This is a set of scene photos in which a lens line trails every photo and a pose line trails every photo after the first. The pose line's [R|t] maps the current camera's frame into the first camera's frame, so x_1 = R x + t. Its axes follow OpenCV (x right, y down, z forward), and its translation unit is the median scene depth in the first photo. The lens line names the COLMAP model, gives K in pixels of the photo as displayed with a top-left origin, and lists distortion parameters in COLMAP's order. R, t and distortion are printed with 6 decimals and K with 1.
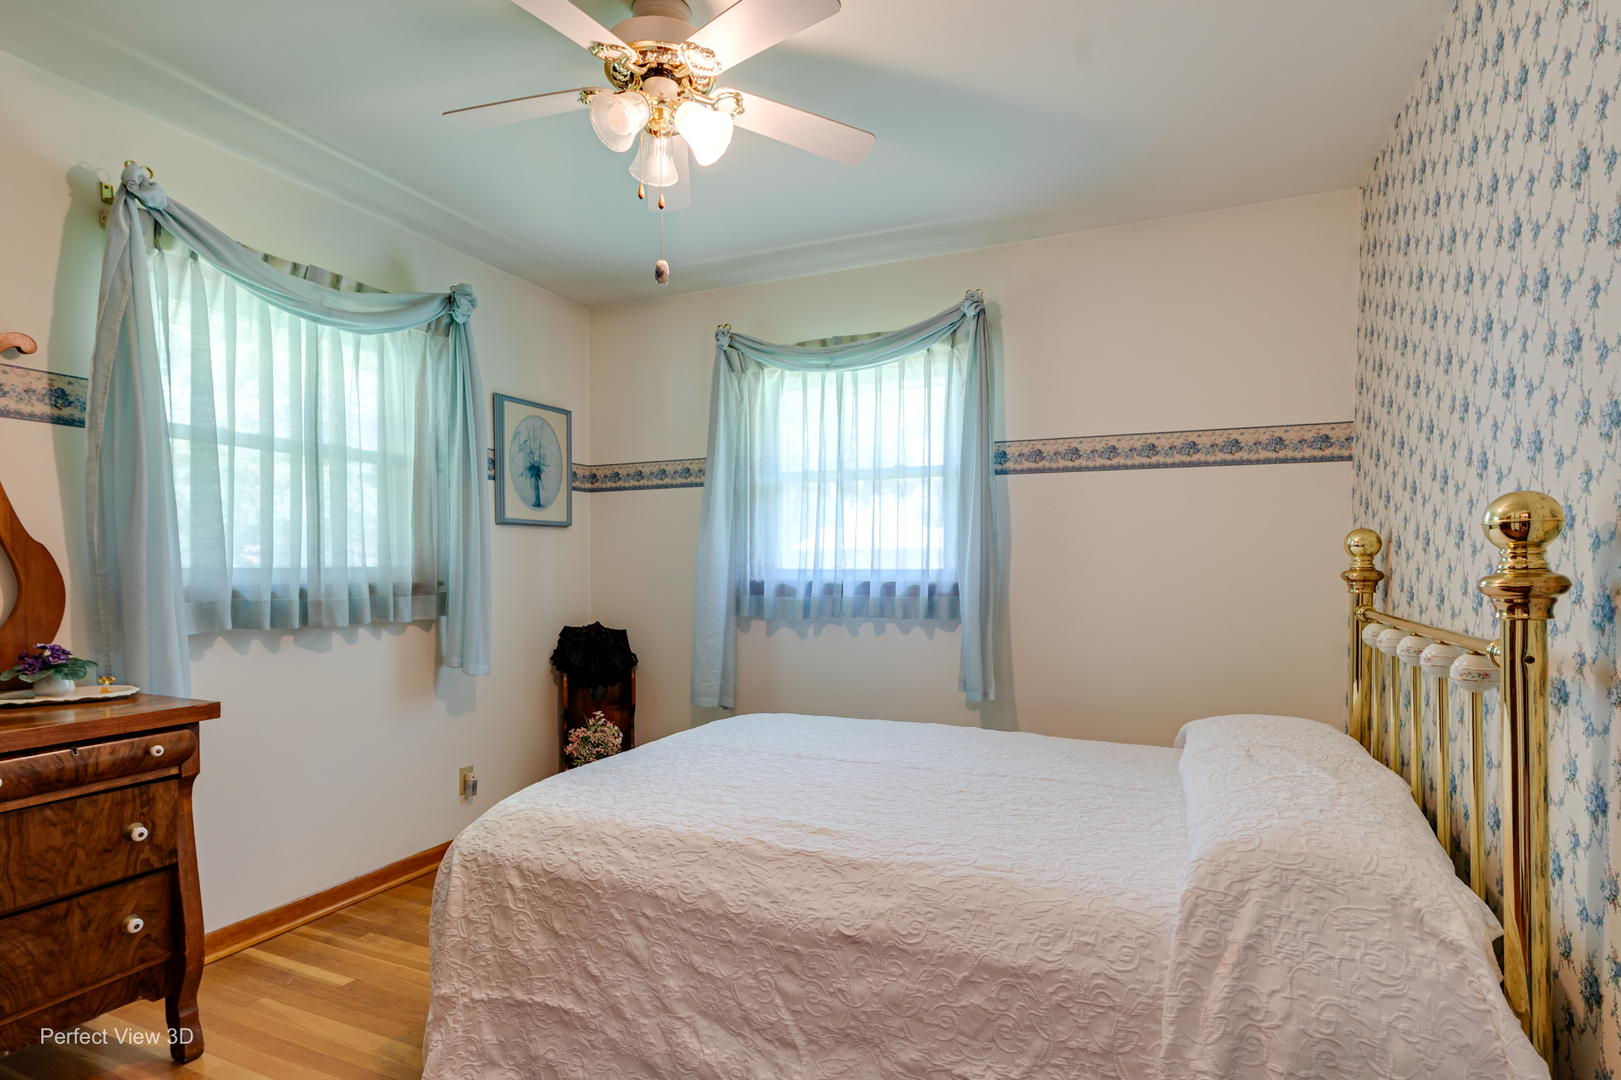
lens RADIAL K [[838.5, 0, 810.3], [0, 838.5, 552.4], [0, 0, 1]] dist [0.018451, -0.007315]
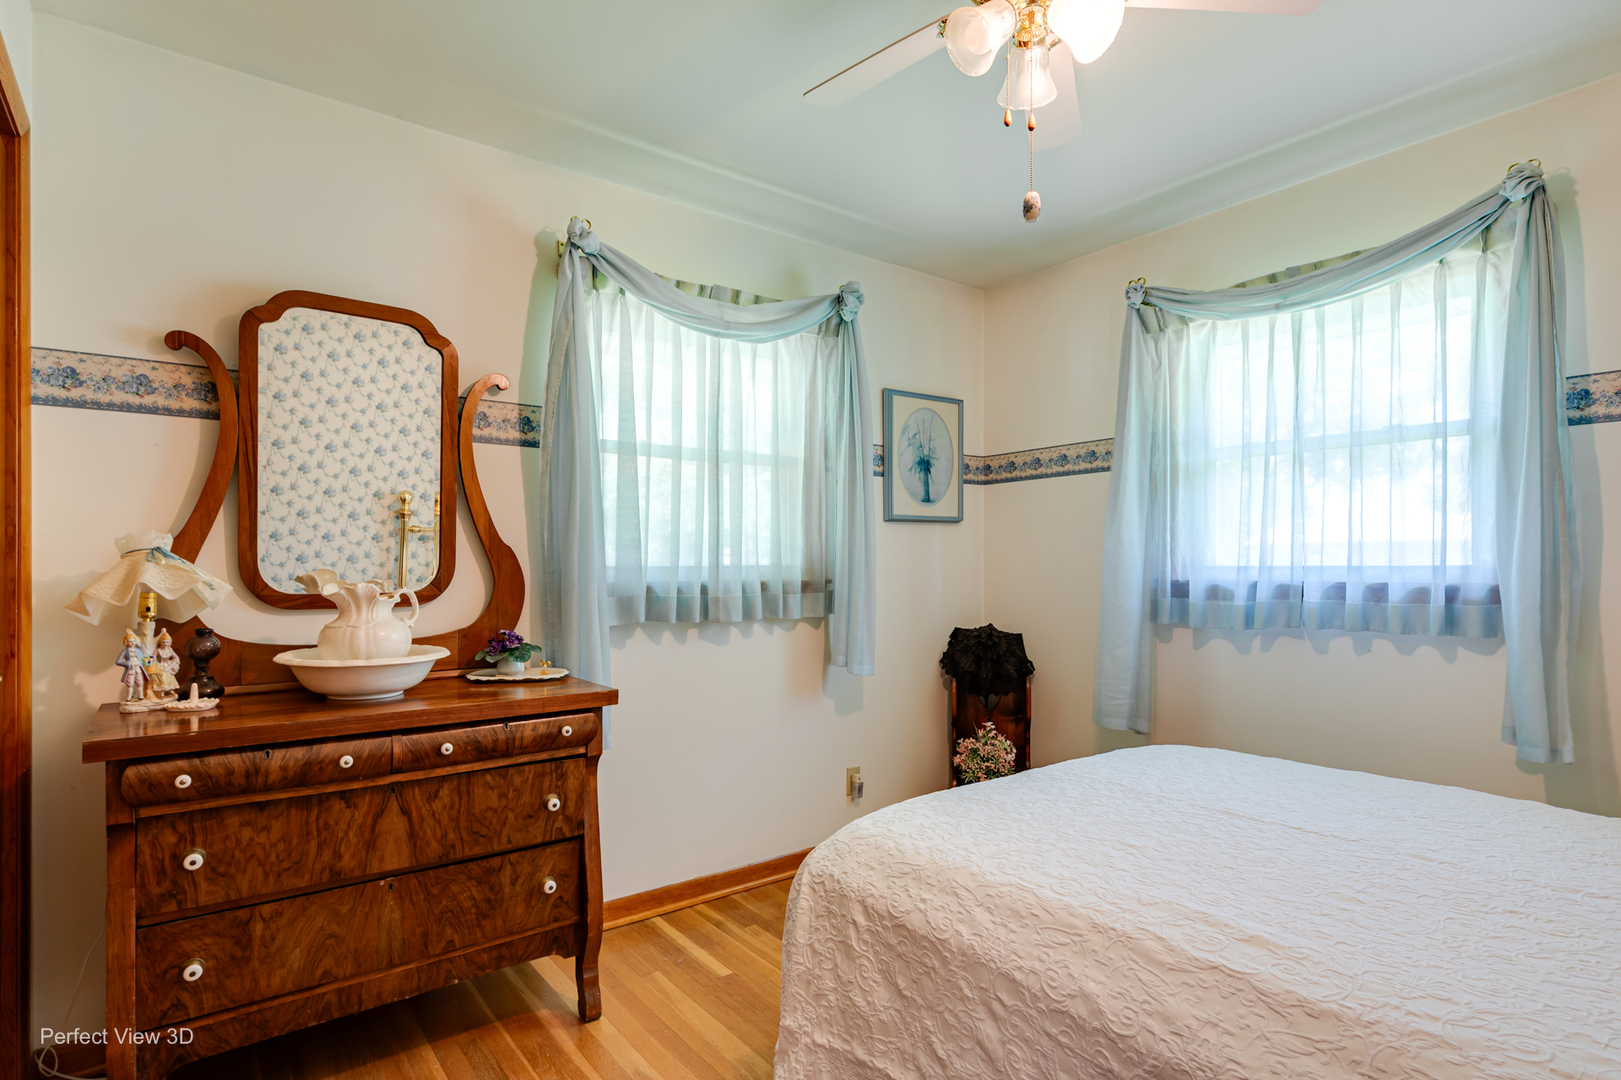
lens RADIAL K [[838.5, 0, 784.6], [0, 838.5, 553.6], [0, 0, 1]] dist [0.018451, -0.007315]
pose [[0.866281, -0.010503, -0.499446, 0.019235], [0.012078, 0.999927, -0.000078, 0.004018], [0.499410, -0.005964, 0.866345, 0.134494]]
